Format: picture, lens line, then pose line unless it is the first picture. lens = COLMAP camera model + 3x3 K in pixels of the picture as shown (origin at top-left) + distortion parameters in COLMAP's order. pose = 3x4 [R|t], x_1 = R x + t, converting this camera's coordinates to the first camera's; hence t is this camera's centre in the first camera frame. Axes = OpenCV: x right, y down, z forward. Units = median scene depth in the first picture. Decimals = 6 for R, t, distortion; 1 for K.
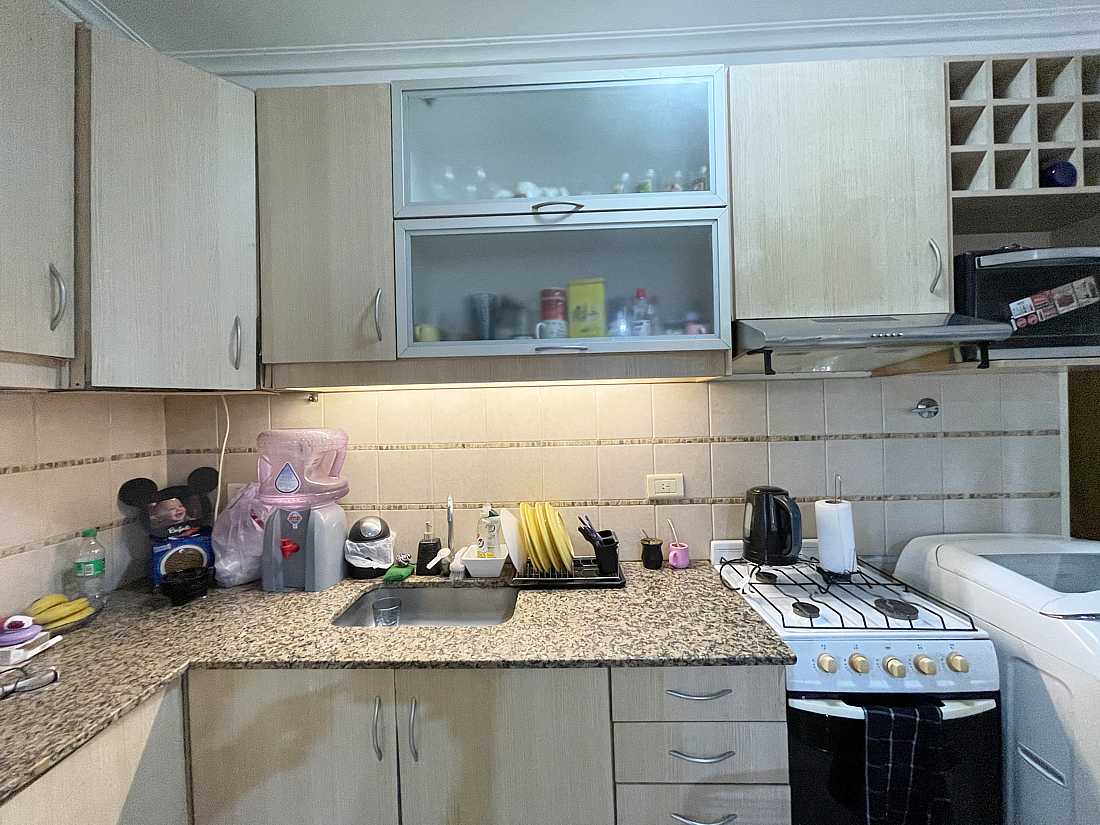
lens RADIAL K [[442.6, 0, 547.9], [0, 442.6, 408.1], [0, 0, 1]] dist [-0.020433, -0.000271]
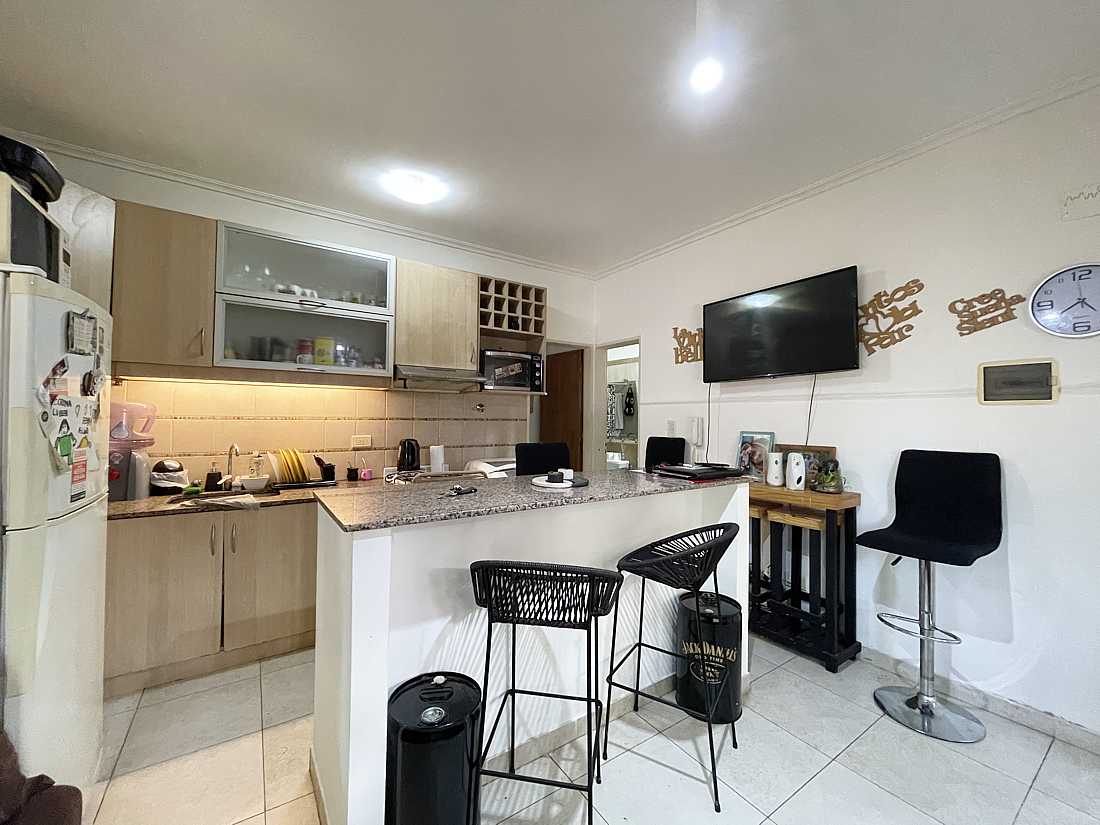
lens RADIAL K [[442.6, 0, 552.4], [0, 442.6, 407.7], [0, 0, 1]] dist [-0.020433, -0.000271]
pose [[0.811366, 0.049613, 0.582429, -0.233871], [-0.031796, 0.998662, -0.040775, 0.090769], [-0.583673, 0.014565, 0.811858, -1.296936]]
